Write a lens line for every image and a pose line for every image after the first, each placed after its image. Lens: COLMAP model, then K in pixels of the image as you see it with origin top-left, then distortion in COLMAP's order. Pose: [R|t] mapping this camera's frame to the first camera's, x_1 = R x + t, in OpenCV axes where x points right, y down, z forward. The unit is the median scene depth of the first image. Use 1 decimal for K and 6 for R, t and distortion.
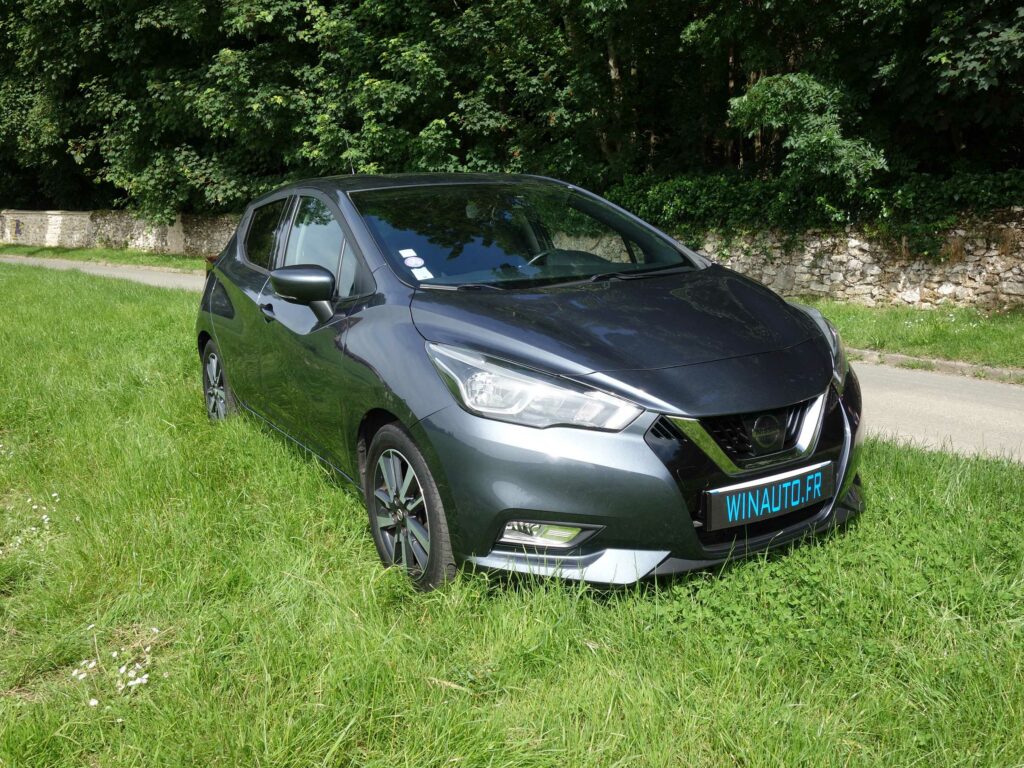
lens RADIAL K [[906.8, 0, 512.0], [0, 906.8, 384.0], [0, 0, 1]] dist [0.005771, -0.013323]
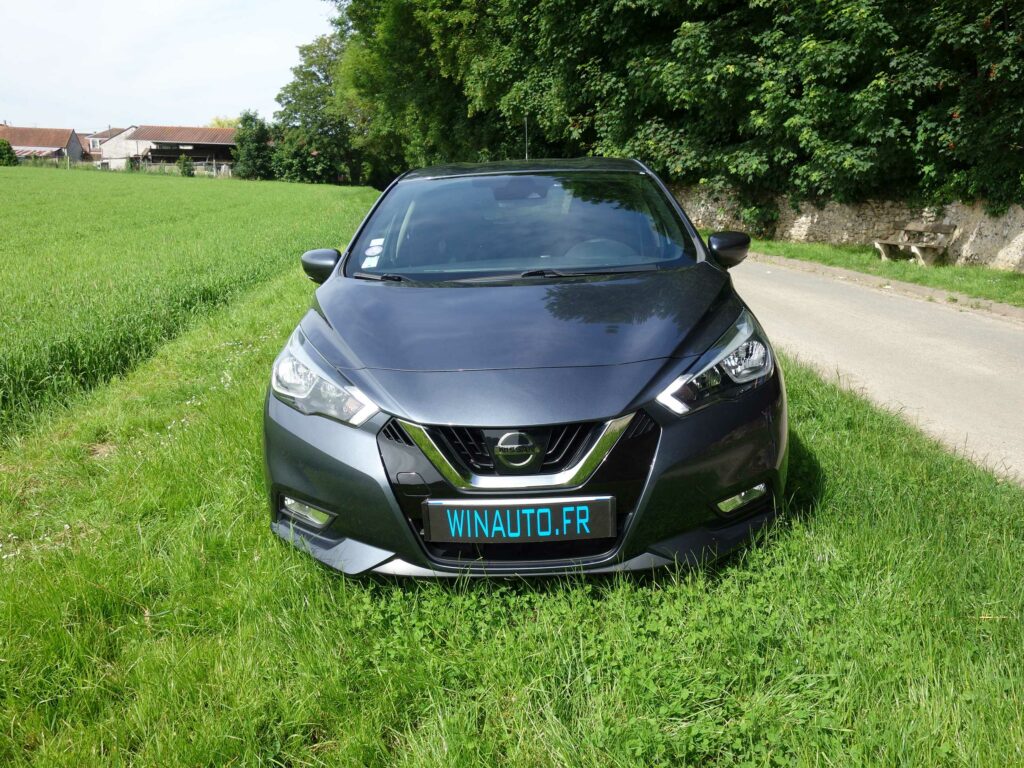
lens RADIAL K [[906.8, 0, 512.0], [0, 906.8, 384.0], [0, 0, 1]] dist [0.005771, -0.013323]
pose [[0.834759, 0.113411, -0.538809, 0.135705], [-0.093603, 0.993543, 0.064110, -0.013176], [0.542601, -0.003083, 0.839985, 0.038324]]
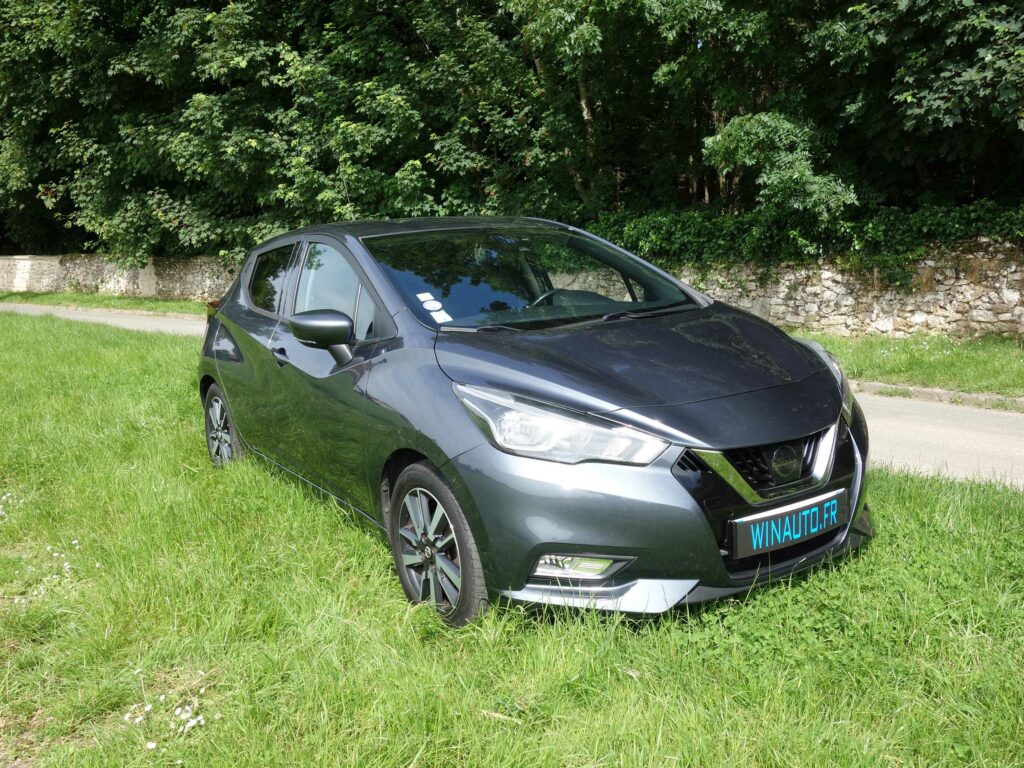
lens RADIAL K [[906.8, 0, 512.0], [0, 906.8, 384.0], [0, 0, 1]] dist [0.005771, -0.013323]
pose [[0.999196, -0.022022, 0.033517, -0.011116], [0.023300, 0.998998, -0.038218, -0.000751], [-0.032641, 0.038969, 0.998707, -0.006062]]
